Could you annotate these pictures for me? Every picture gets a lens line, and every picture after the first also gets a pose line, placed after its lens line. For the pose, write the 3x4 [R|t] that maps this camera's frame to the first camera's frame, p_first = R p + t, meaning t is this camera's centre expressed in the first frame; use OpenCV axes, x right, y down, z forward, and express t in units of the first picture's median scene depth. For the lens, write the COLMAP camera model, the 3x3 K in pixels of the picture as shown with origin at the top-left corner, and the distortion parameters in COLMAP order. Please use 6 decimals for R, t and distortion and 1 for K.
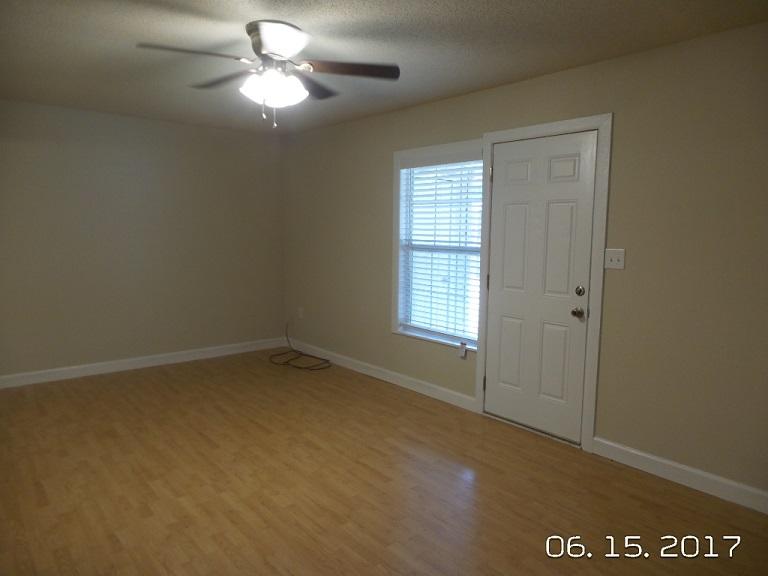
lens RADIAL K [[522.8, 0, 384.0], [0, 522.8, 288.0], [0, 0, 1]] dist [-0.010324, -0.005244]
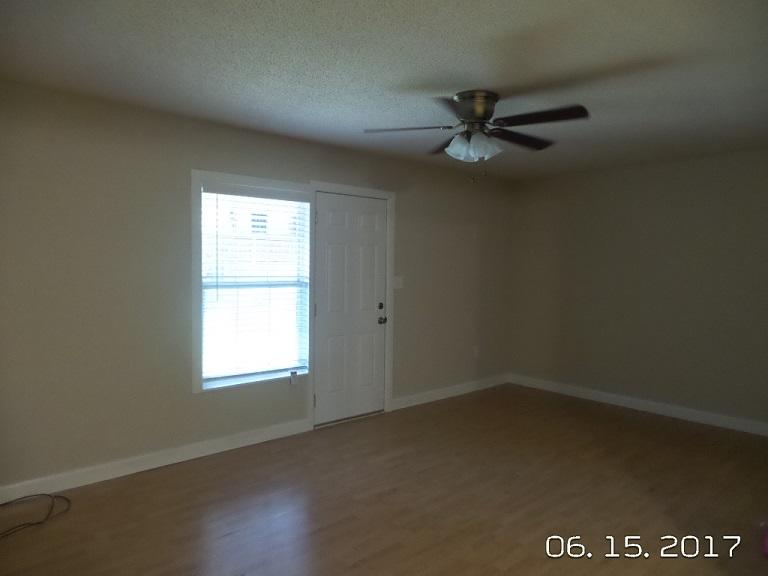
lens RADIAL K [[522.8, 0, 384.0], [0, 522.8, 288.0], [0, 0, 1]] dist [-0.010324, -0.005244]
pose [[-0.021974, -0.051529, 0.998430, -0.910079], [0.106291, 0.992890, 0.053583, -0.101024], [-0.994092, 0.107301, -0.016340, 0.836502]]
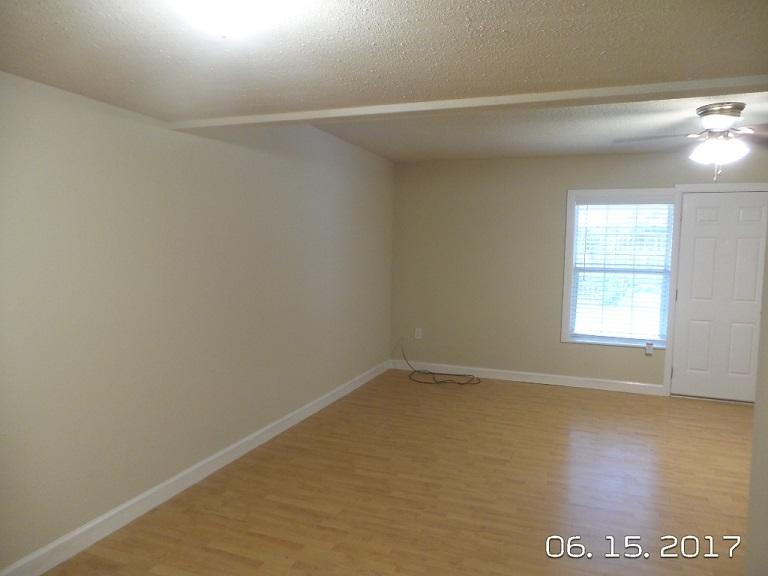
lens RADIAL K [[522.8, 0, 384.0], [0, 522.8, 288.0], [0, 0, 1]] dist [-0.010324, -0.005244]
pose [[0.870960, -0.026553, 0.490637, -1.064768], [0.044344, 0.998712, -0.024669, -0.028834], [-0.489350, 0.043243, 0.871015, 0.200525]]
